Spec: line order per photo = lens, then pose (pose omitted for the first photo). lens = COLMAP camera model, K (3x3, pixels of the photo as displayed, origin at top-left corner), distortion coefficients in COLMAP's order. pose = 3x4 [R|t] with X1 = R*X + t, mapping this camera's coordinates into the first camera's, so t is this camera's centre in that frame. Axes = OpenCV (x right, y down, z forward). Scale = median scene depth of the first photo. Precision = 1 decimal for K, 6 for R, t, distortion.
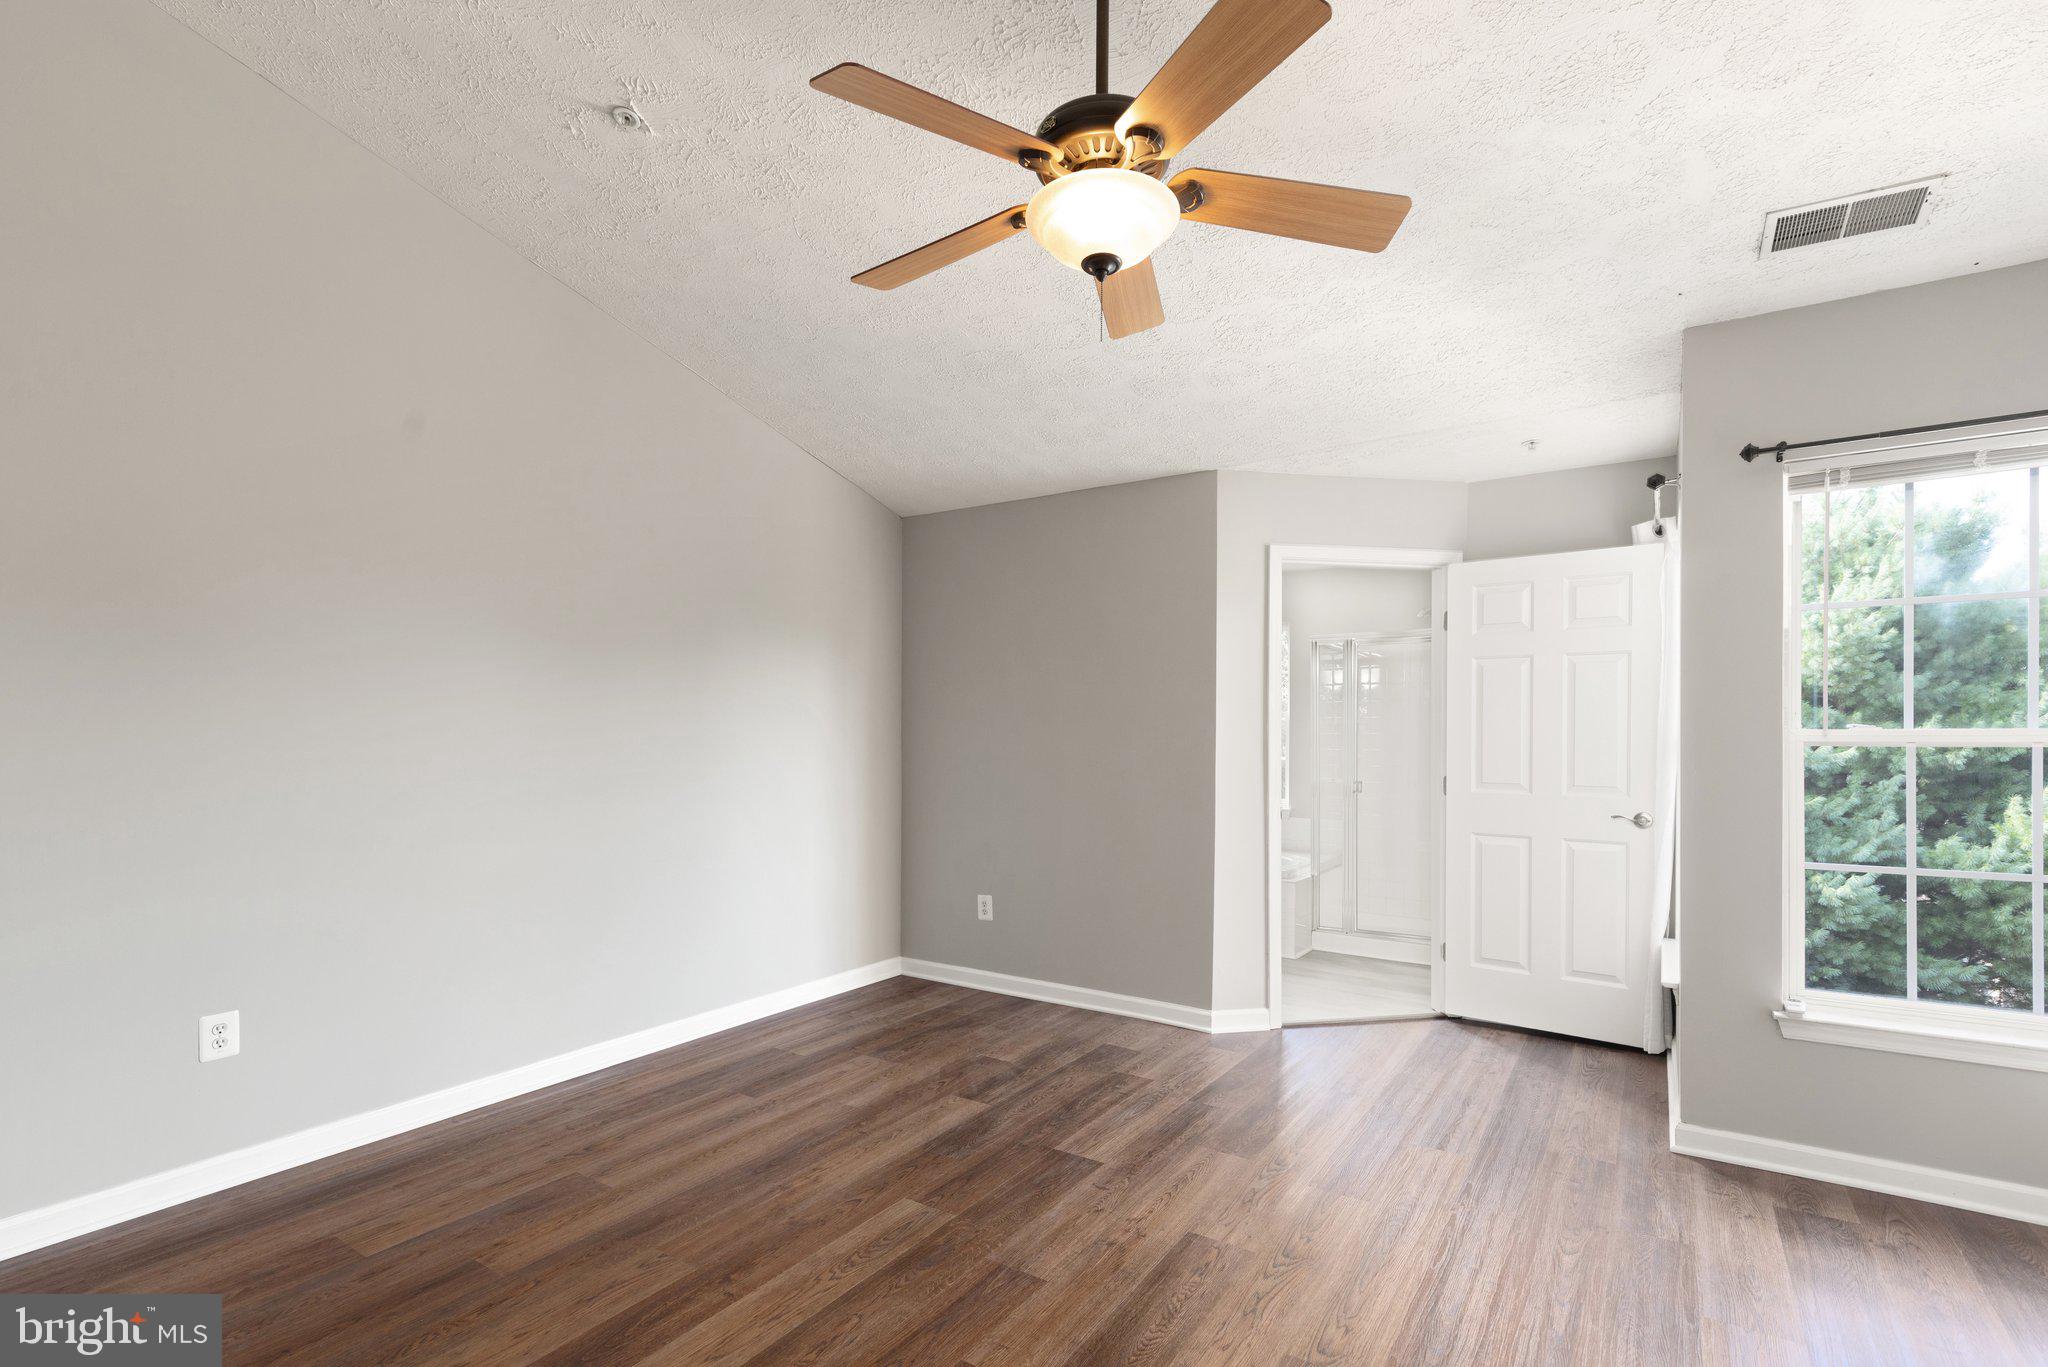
lens RADIAL K [[953.9, 0, 1020.6], [0, 953.9, 723.1], [0, 0, 1]] dist [0.002236, -0.000160]
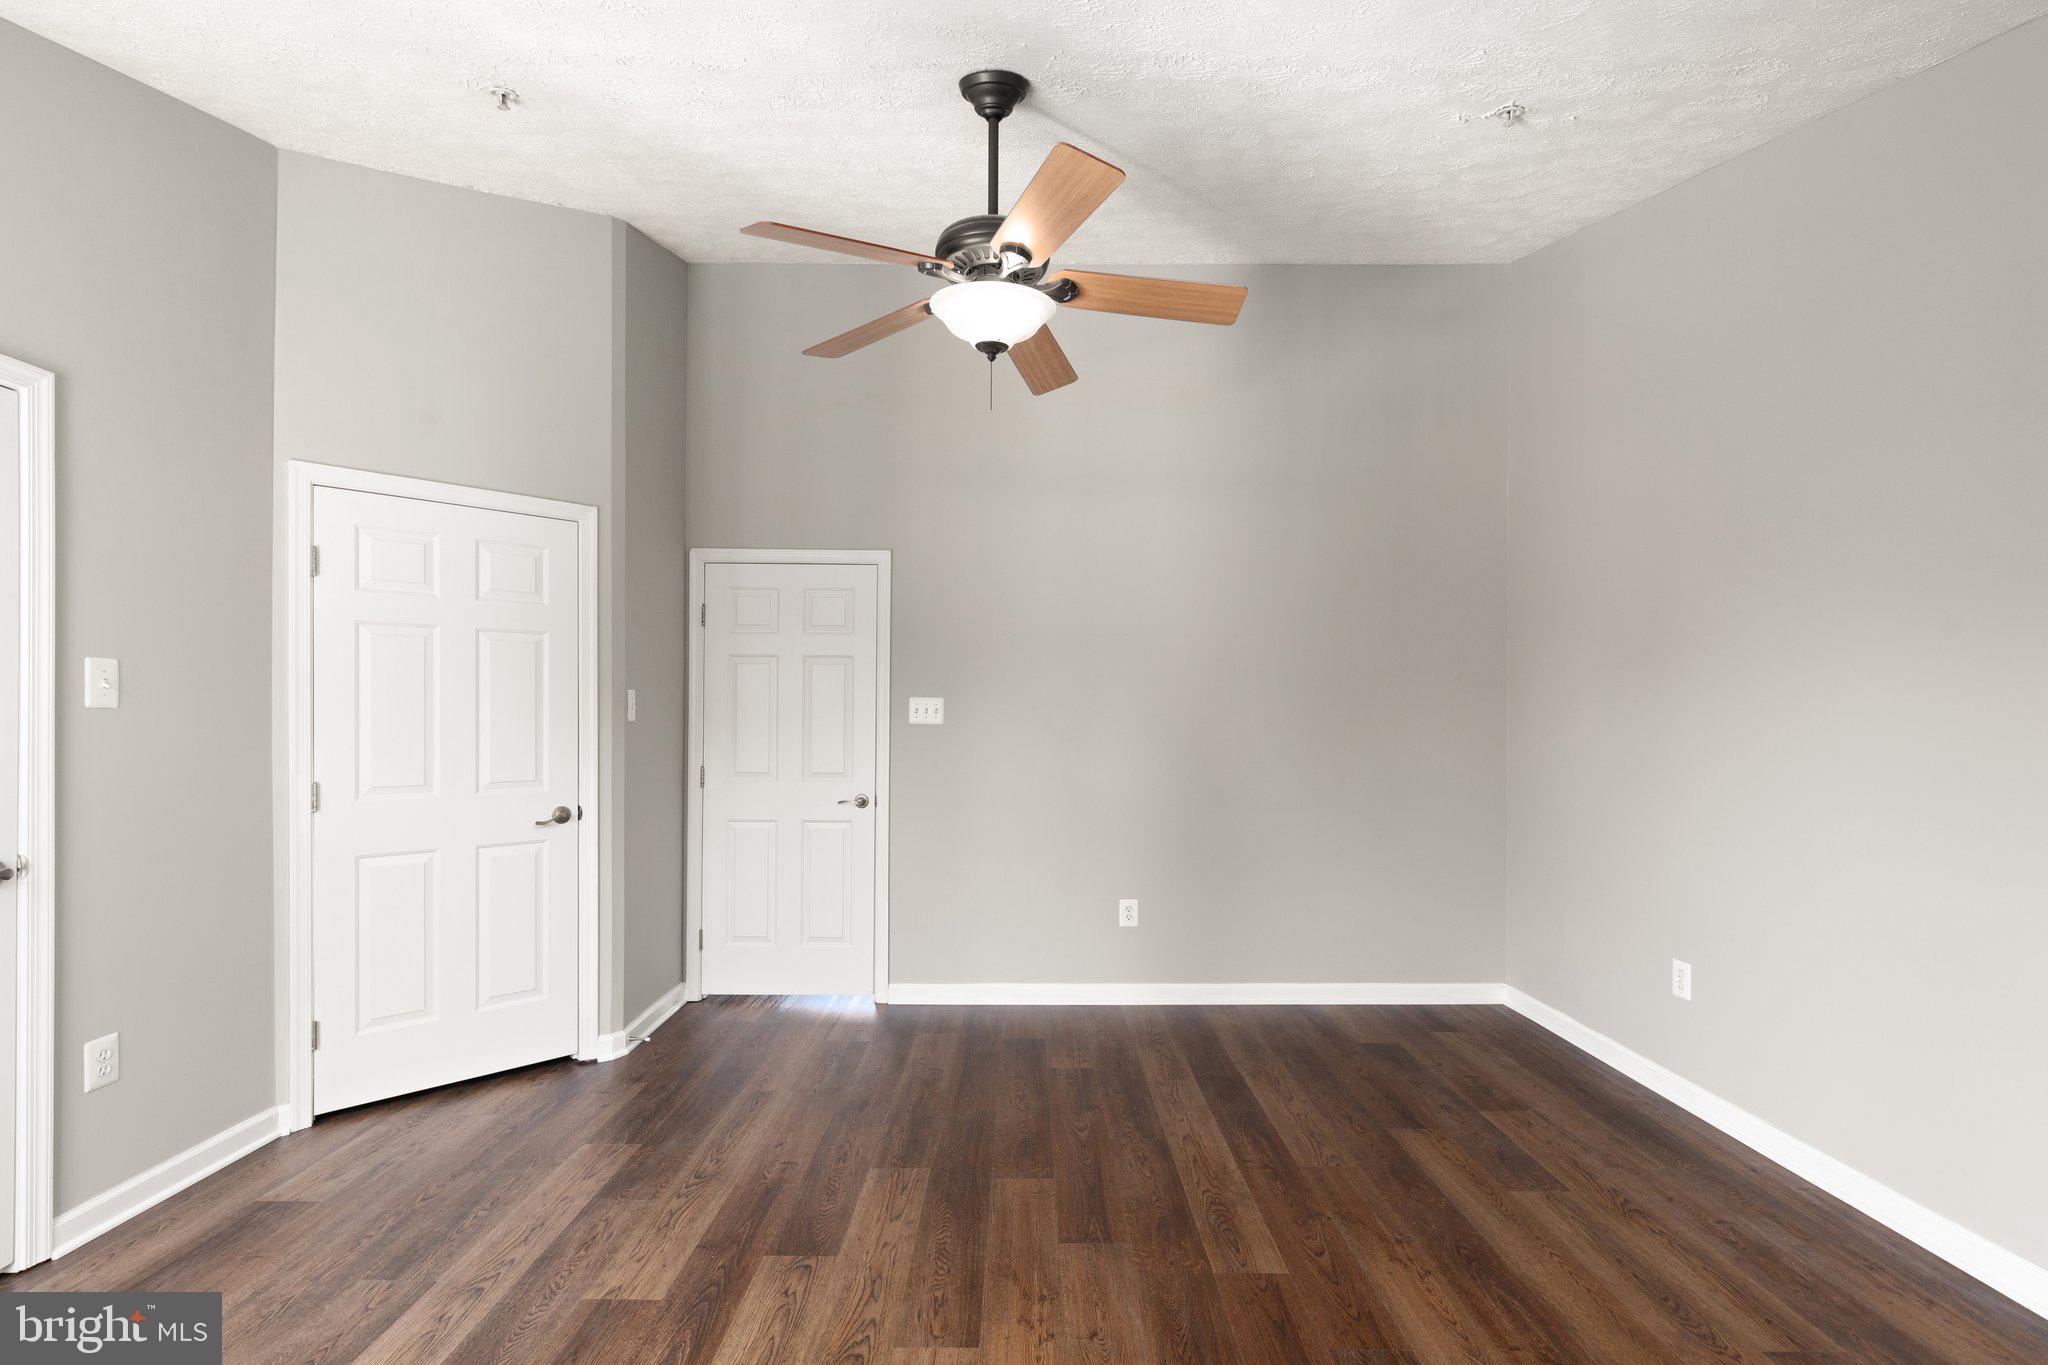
lens RADIAL K [[953.9, 0, 1020.6], [0, 953.9, 722.1], [0, 0, 1]] dist [0.002236, -0.000160]
pose [[-0.836081, -0.005799, -0.548576, 0.610528], [-0.000006, 0.999944, -0.010561, 0.011182], [0.548607, -0.008827, -0.836034, 1.750457]]
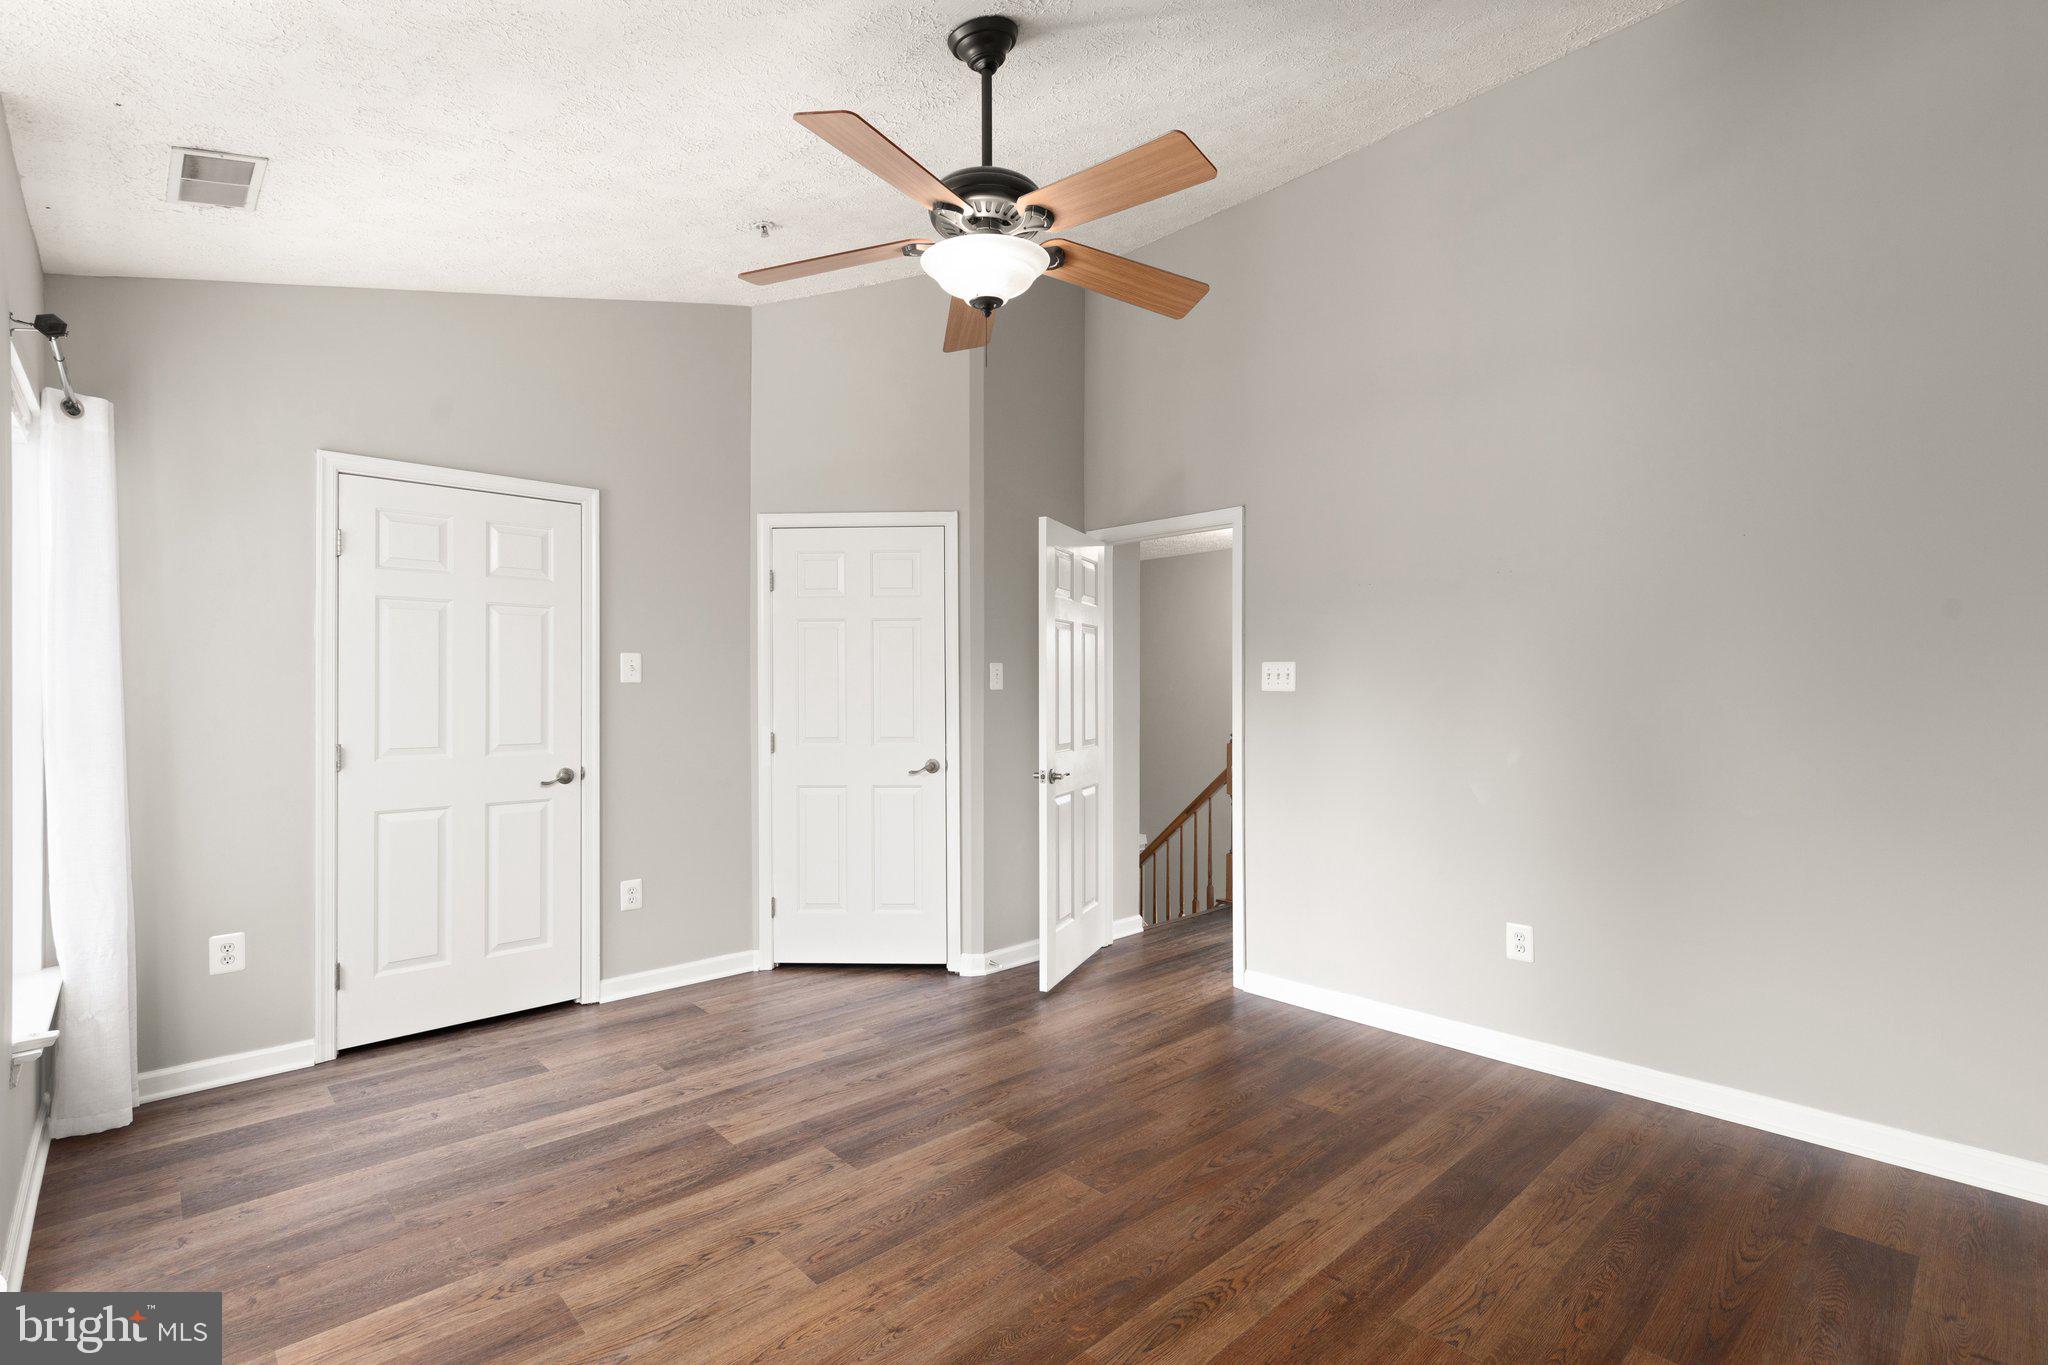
lens RADIAL K [[945.1, 0, 1016.8], [0, 945.1, 693.4], [0, 0, 1]] dist [0.003935, -0.000181]
pose [[-0.970439, -0.001636, 0.241341, -0.203449], [-0.003553, 0.999965, -0.007510, 0.013077], [-0.241320, -0.008146, -0.970411, 1.829999]]
